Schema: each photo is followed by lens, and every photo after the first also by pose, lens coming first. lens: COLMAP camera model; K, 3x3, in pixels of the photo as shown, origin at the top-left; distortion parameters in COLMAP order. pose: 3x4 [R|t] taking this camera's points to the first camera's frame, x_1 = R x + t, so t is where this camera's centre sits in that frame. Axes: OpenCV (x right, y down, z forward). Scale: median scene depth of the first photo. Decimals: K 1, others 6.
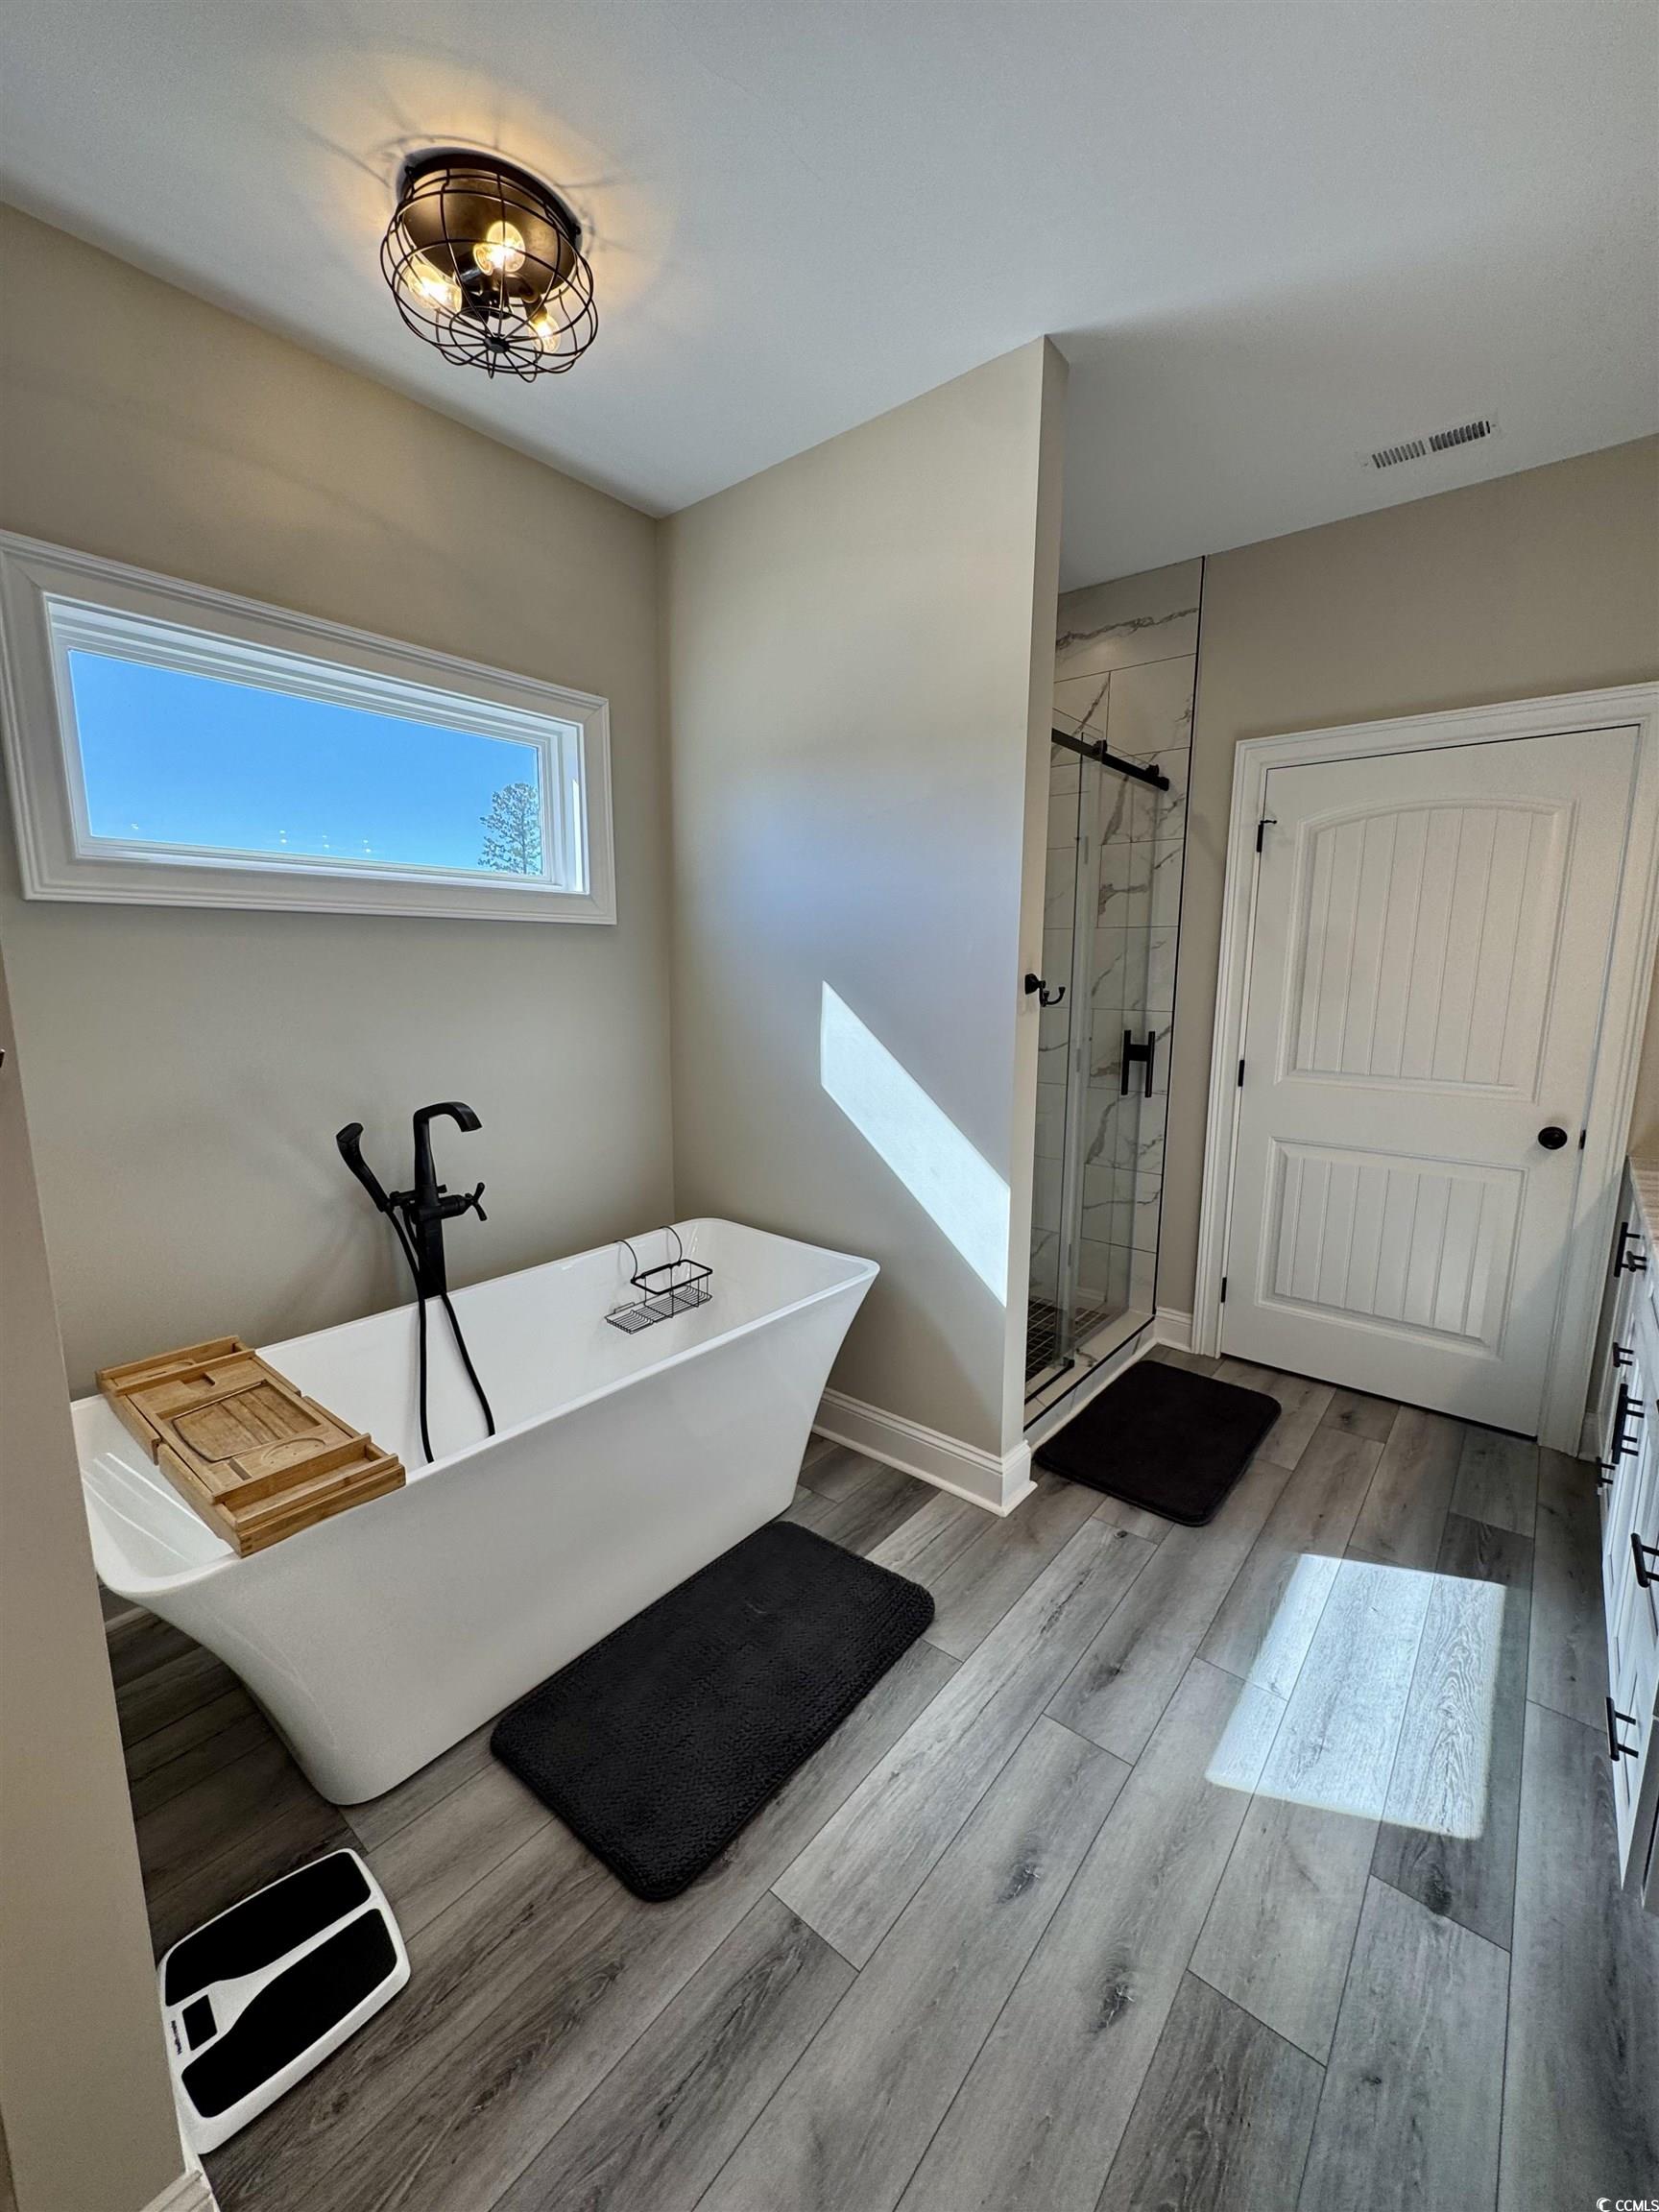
lens RADIAL K [[884.0, 0, 822.3], [0, 884.0, 1104.1], [0, 0, 1]] dist [-0.002830, 0.000452]
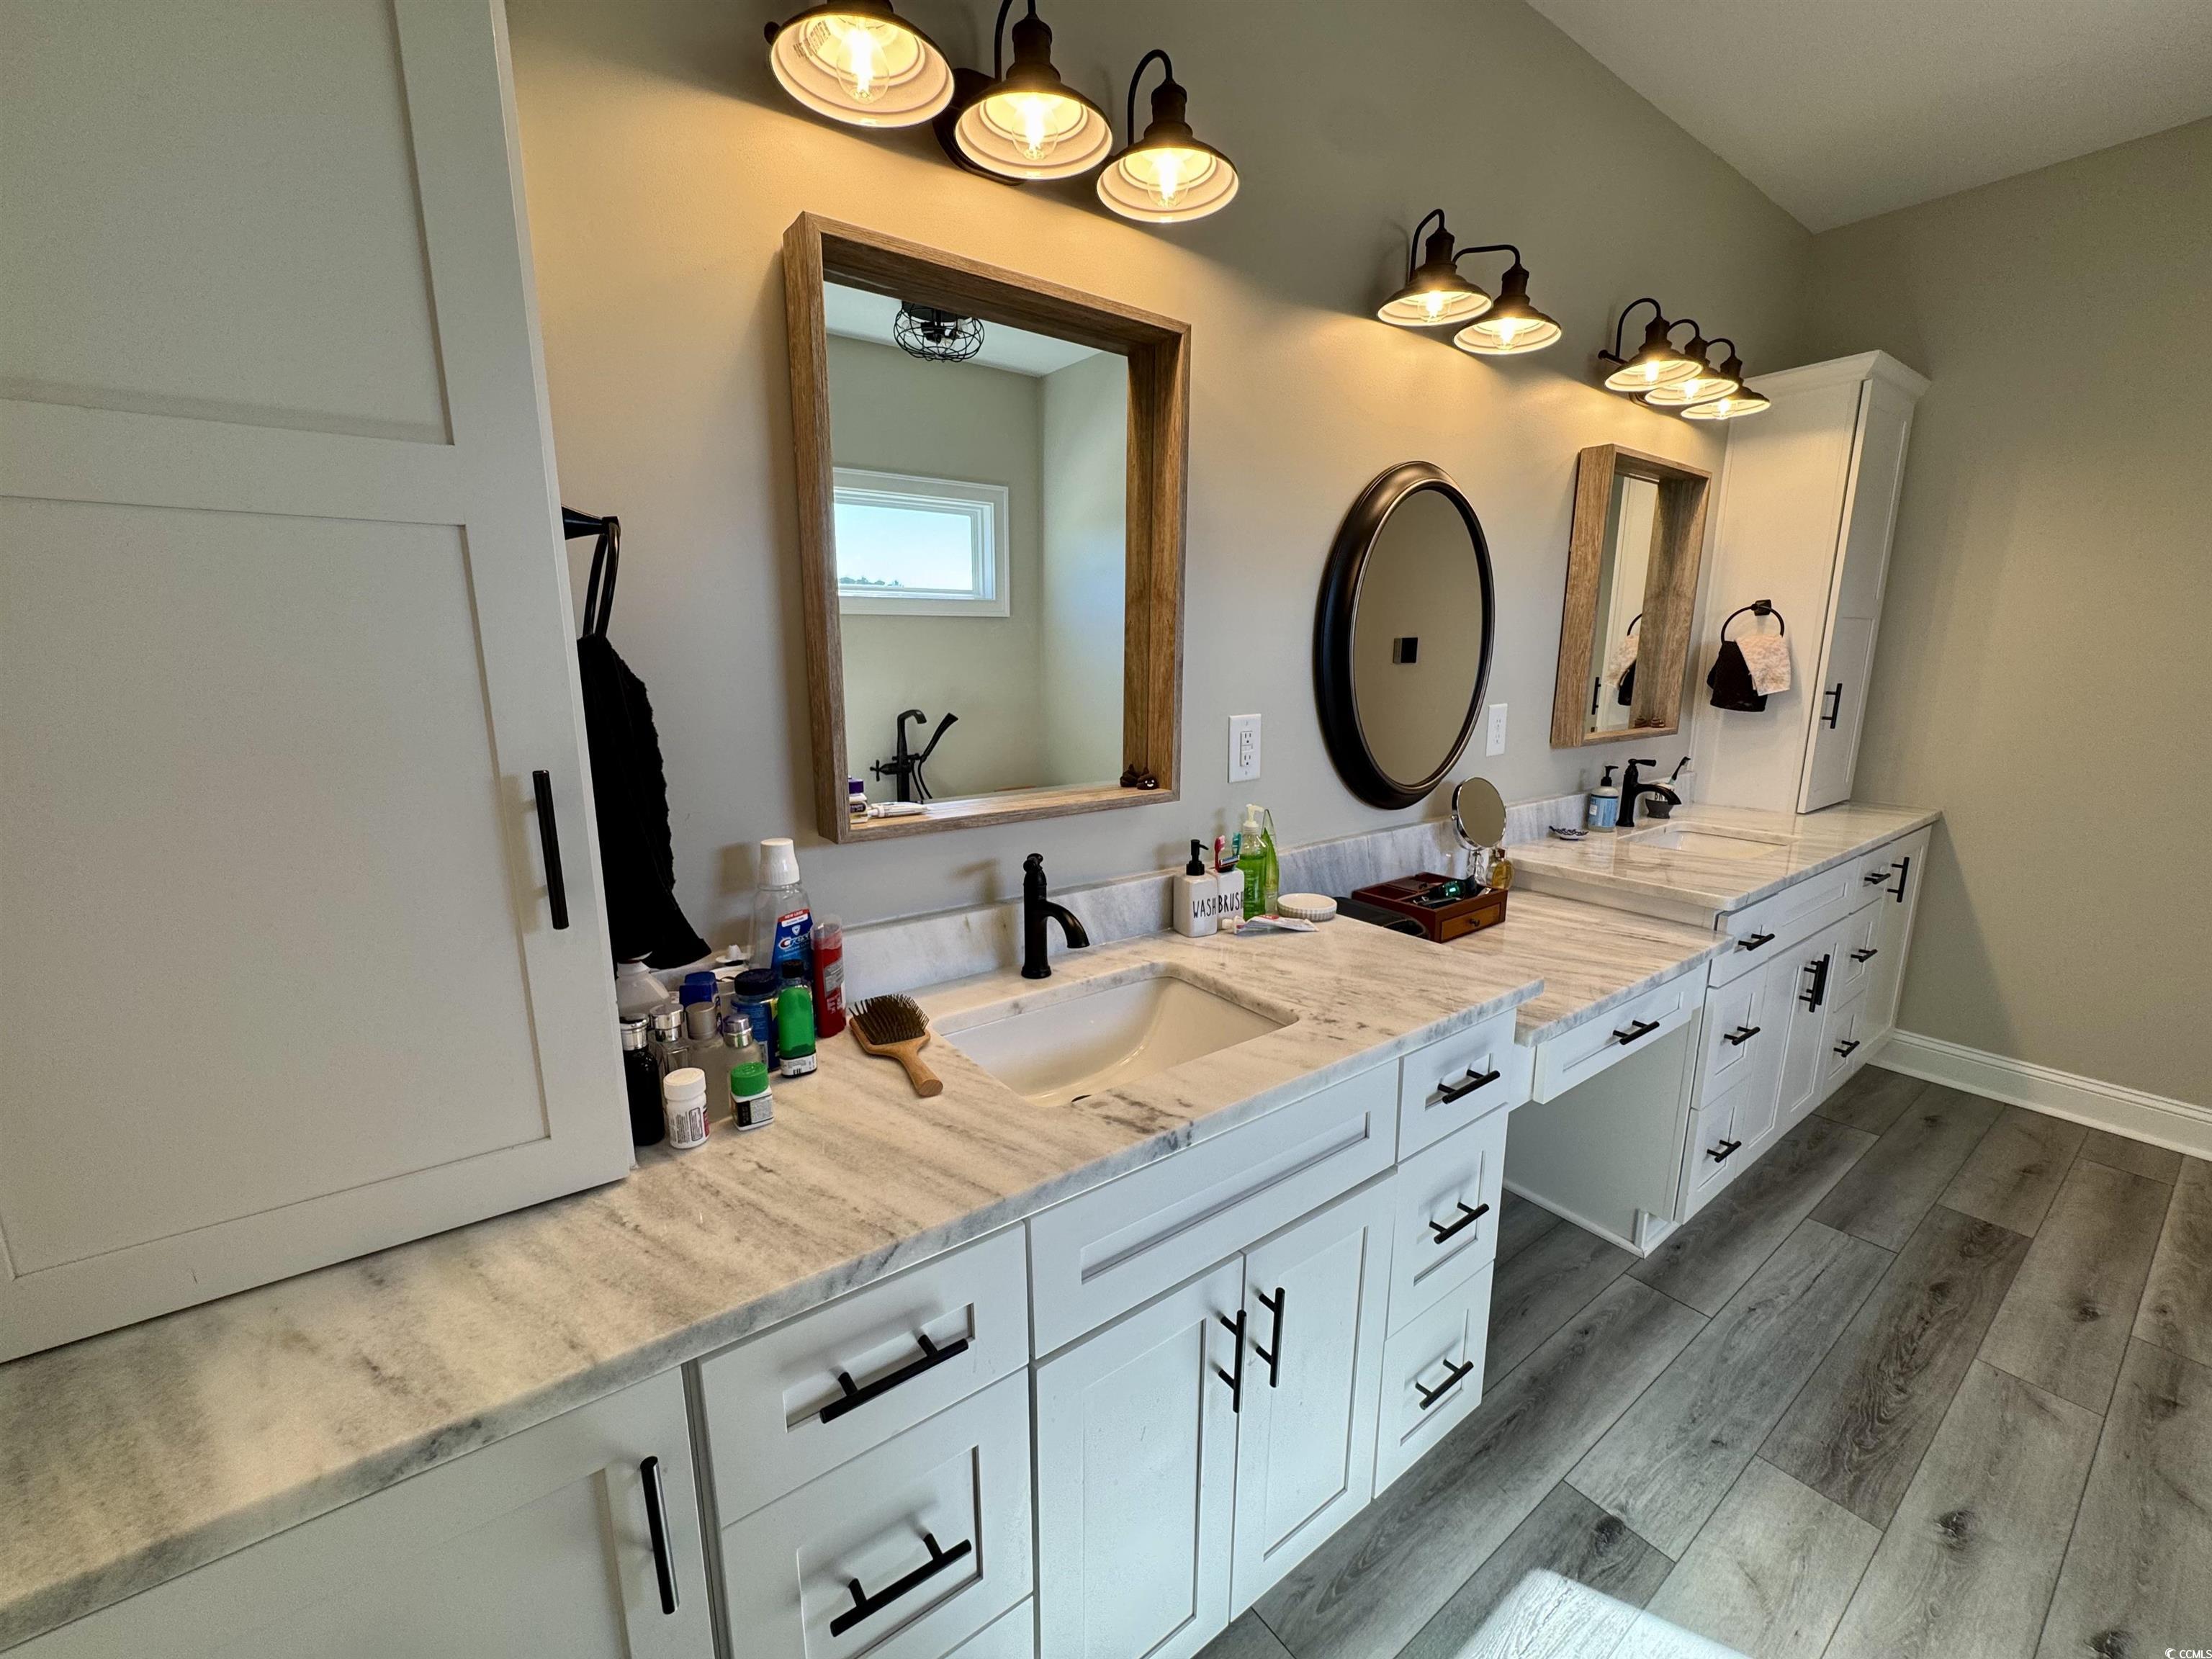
lens RADIAL K [[884.0, 0, 1109.0], [0, 884.0, 826.4], [0, 0, 1]] dist [-0.002830, 0.000452]
pose [[-0.971006, -0.048120, 0.234161, 1.095256], [0.036821, 0.937736, 0.345391, -0.273868], [-0.236202, 0.343998, -0.908776, 1.846334]]
